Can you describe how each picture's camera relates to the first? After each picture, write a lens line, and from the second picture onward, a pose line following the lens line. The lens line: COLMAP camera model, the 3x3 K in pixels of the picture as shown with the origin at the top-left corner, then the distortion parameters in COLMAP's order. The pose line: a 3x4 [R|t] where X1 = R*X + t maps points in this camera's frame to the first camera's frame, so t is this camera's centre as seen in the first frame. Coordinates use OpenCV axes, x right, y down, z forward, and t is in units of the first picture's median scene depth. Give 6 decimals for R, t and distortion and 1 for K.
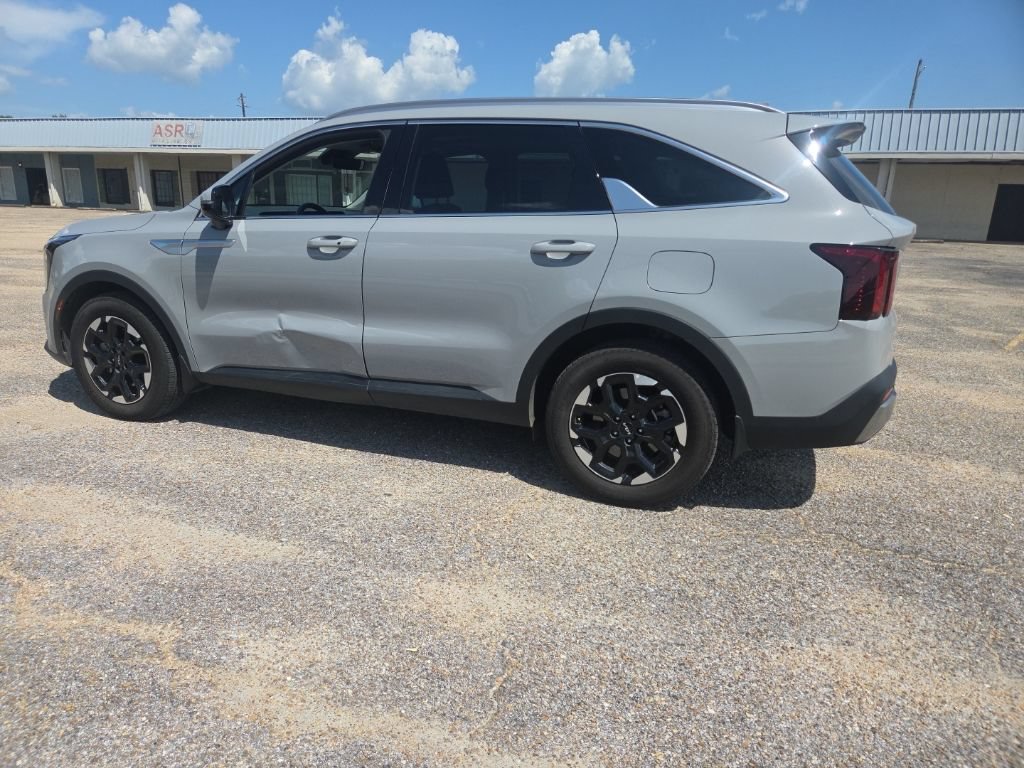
lens RADIAL K [[689.0, 0, 499.3], [0, 689.0, 390.7], [0, 0, 1]] dist [0.063563, -0.055470]
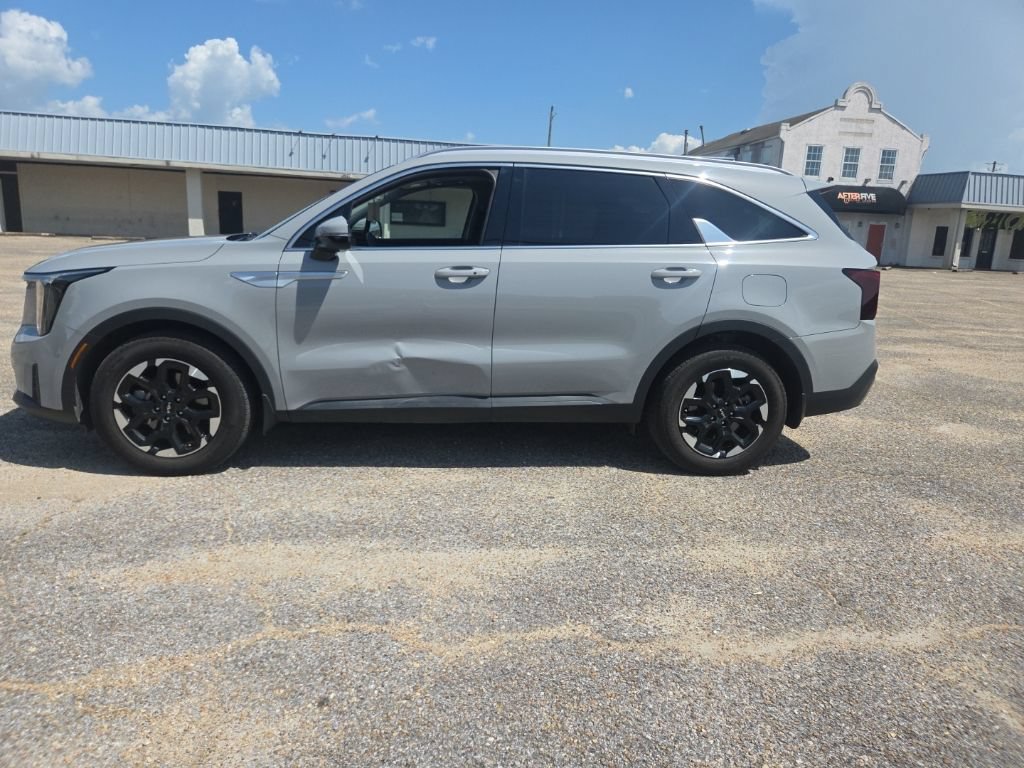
lens RADIAL K [[689.2, 0, 510.8], [0, 689.2, 380.7], [0, 0, 1]] dist [0.062008, -0.053328]
pose [[0.887921, -0.087559, 0.451585, -0.715243], [0.103341, 0.994592, -0.010347, -0.031385], [-0.448237, 0.055855, 0.892168, 0.030433]]
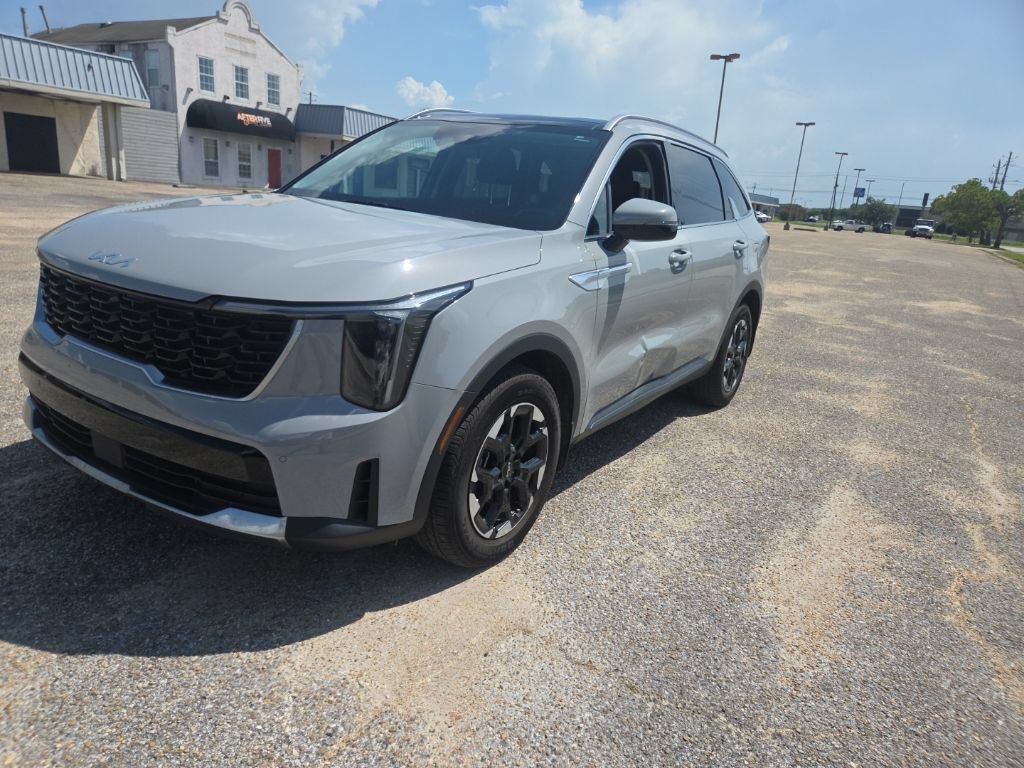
lens RADIAL K [[689.2, 0, 505.7], [0, 689.2, 392.0], [0, 0, 1]] dist [0.062008, -0.053328]
pose [[0.224428, -0.277658, 0.934098, -1.430032], [0.174572, 0.954499, 0.241779, -0.338596], [-0.958726, 0.108806, 0.262688, 1.068207]]
